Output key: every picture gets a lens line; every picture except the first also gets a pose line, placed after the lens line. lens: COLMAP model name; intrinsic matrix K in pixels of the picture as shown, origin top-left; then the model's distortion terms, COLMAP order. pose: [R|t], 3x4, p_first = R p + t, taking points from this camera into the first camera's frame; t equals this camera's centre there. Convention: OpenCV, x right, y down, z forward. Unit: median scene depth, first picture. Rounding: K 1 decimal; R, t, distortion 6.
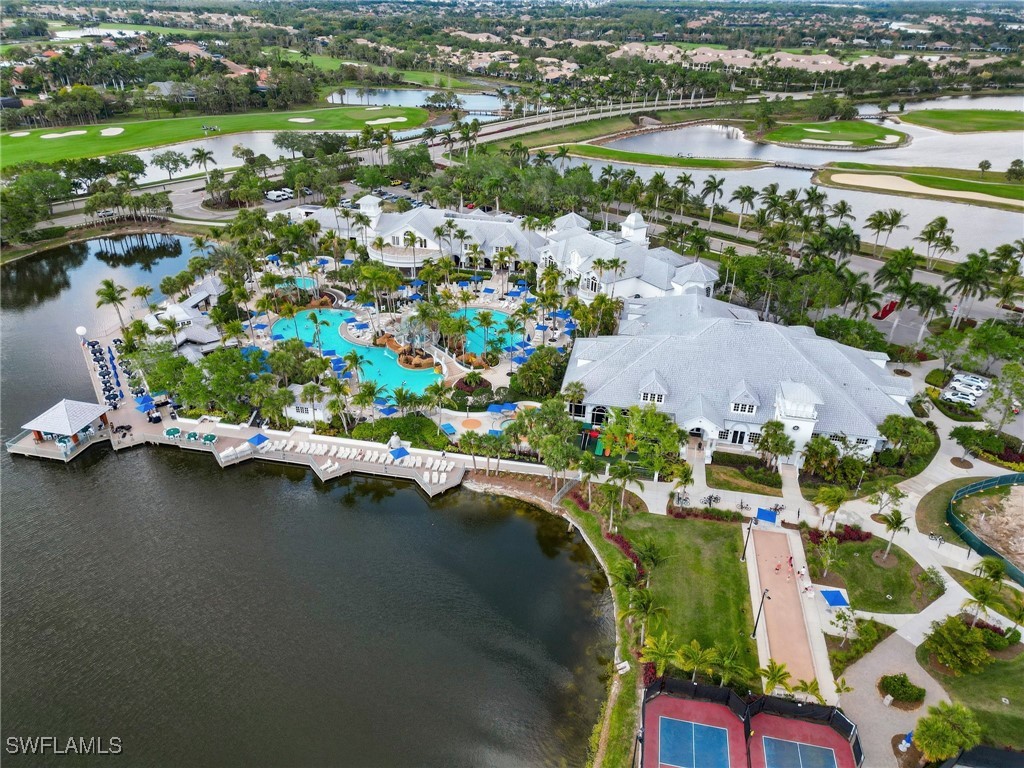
lens RADIAL K [[712.0, 0, 509.1], [0, 712.0, 382.1], [0, 0, 1]] dist [0.036483, -0.020200]
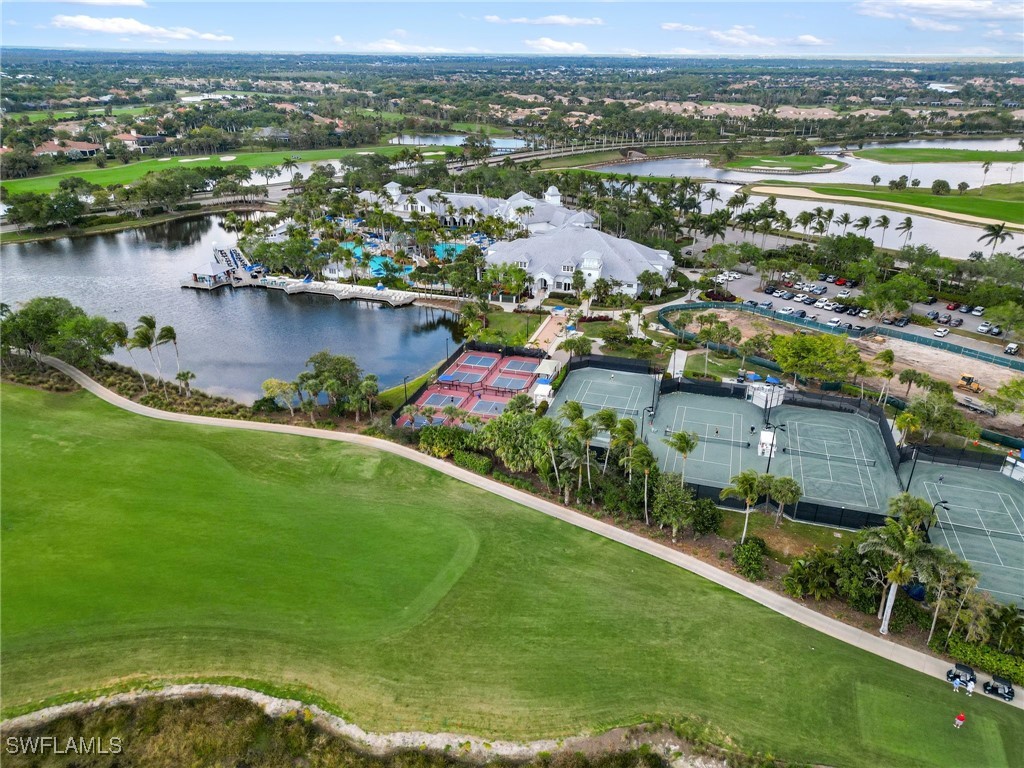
lens RADIAL K [[712.0, 0, 514.6], [0, 712.0, 389.9], [0, 0, 1]] dist [0.036483, -0.020200]
pose [[0.995461, 0.028303, -0.090868, 0.108728], [-0.034659, 0.997004, -0.069154, 0.140581], [0.088639, 0.071989, 0.993459, -0.234208]]
